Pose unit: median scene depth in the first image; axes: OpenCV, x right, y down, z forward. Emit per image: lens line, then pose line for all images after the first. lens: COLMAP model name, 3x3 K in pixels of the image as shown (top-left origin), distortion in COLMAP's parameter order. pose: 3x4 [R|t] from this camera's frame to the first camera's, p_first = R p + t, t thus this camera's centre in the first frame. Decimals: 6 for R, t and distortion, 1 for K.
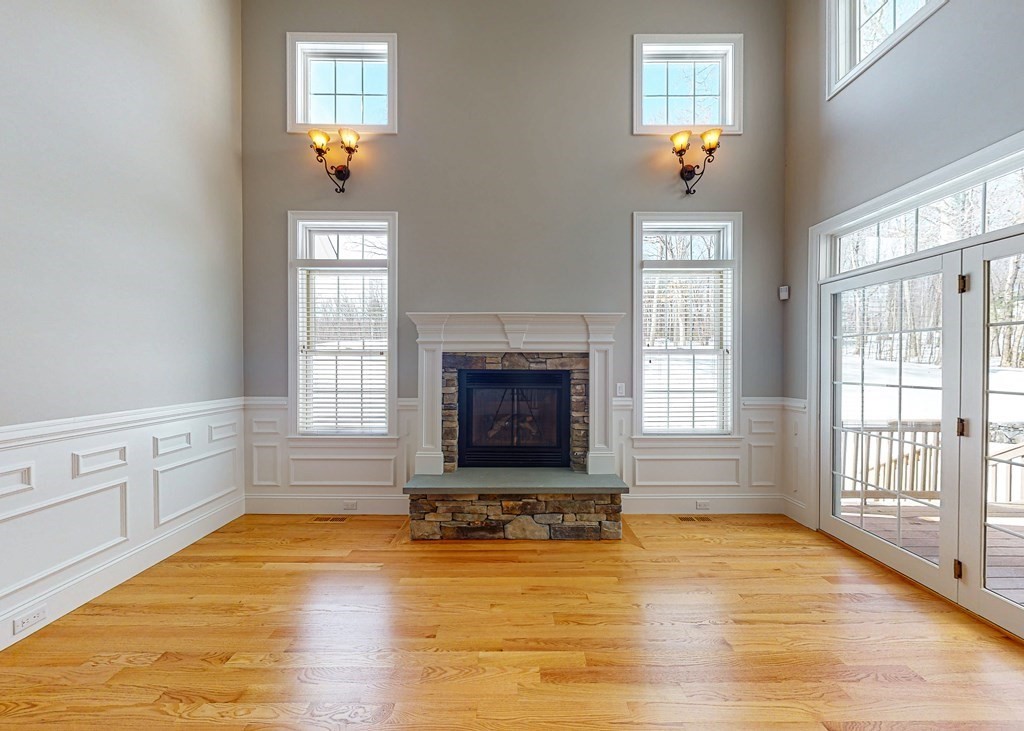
lens RADIAL K [[344.3, 0, 512.4], [0, 344.3, 367.2], [0, 0, 1]] dist [0.000238, 0.000055]
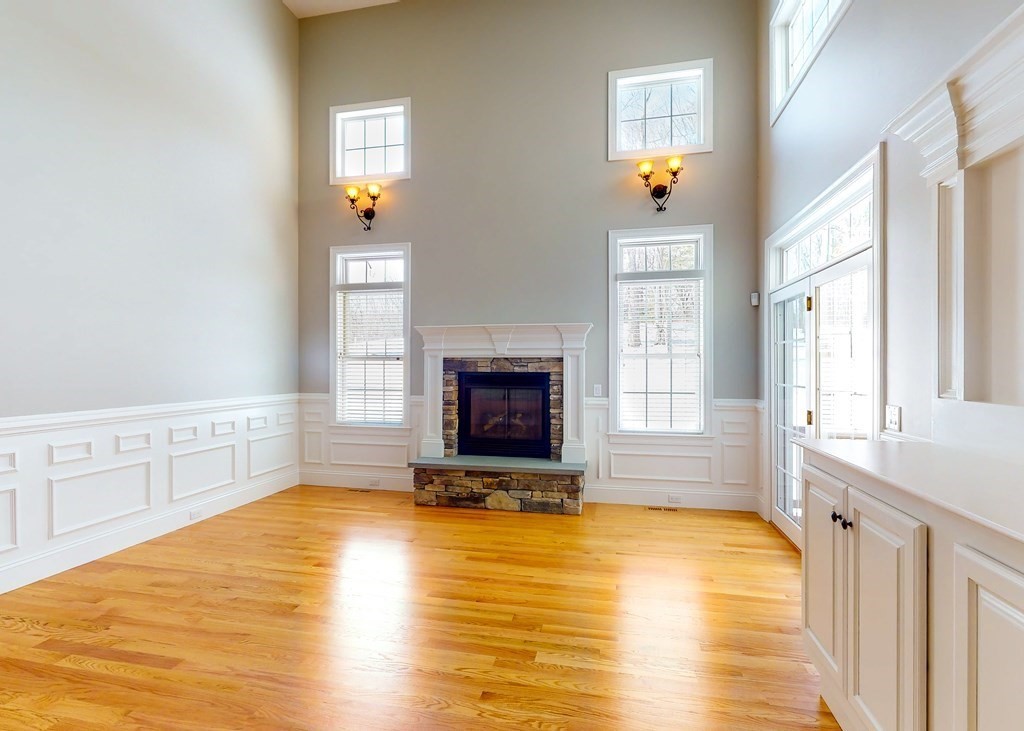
lens RADIAL K [[476.6, 0, 511.7], [0, 476.6, 367.3], [0, 0, 1]] dist [0.000622, 0.000474]
pose [[0.976828, -0.000168, -0.214027, 0.391942], [-0.001527, 0.999969, -0.007756, 0.003170], [0.214022, 0.007903, 0.976797, -0.590176]]
